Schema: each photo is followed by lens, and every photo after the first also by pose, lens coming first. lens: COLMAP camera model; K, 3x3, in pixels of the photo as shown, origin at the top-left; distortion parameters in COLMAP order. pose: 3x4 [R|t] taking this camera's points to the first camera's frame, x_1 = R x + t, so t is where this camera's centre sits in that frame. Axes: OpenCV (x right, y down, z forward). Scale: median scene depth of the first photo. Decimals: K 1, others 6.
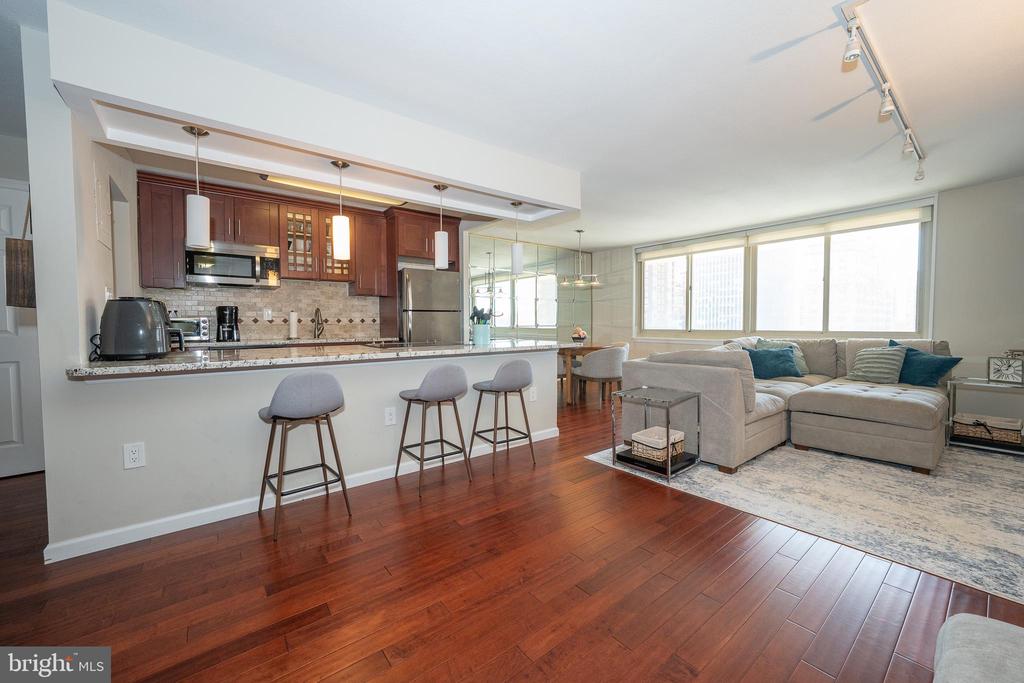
lens RADIAL K [[399.1, 0, 511.3], [0, 399.1, 337.8], [0, 0, 1]] dist [-0.005818, 0.000062]
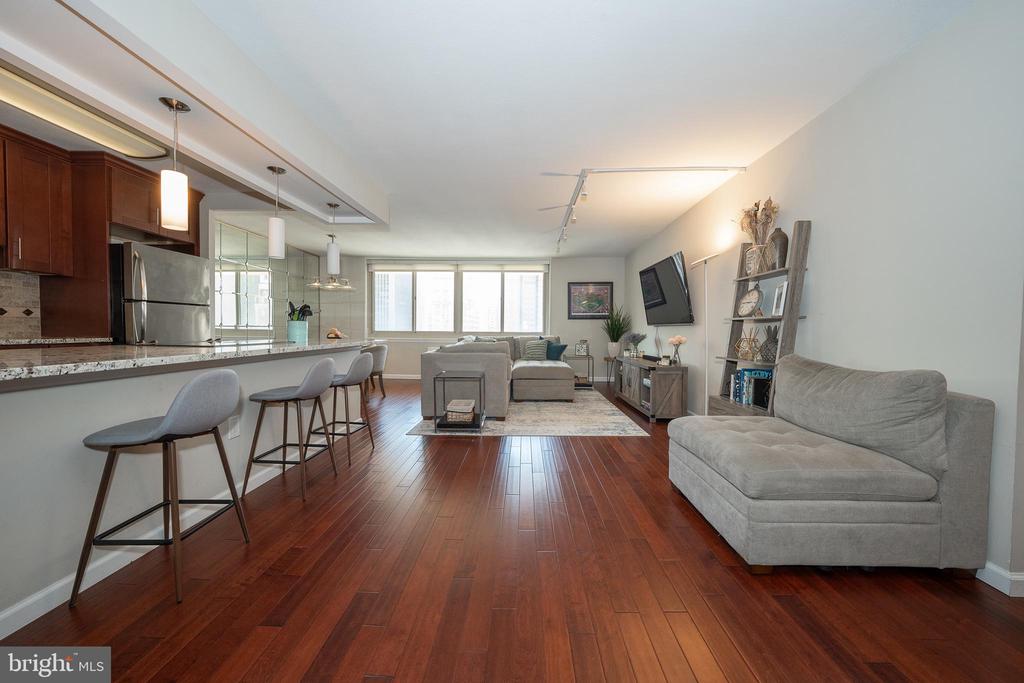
lens RADIAL K [[357.5, 0, 516.4], [0, 357.5, 340.0], [0, 0, 1]] dist [-0.010981, 0.000212]
pose [[0.639806, -0.012447, 0.768435, -0.322592], [0.015629, 0.999873, 0.003183, 0.013888], [-0.768377, 0.009974, 0.639919, 0.042018]]
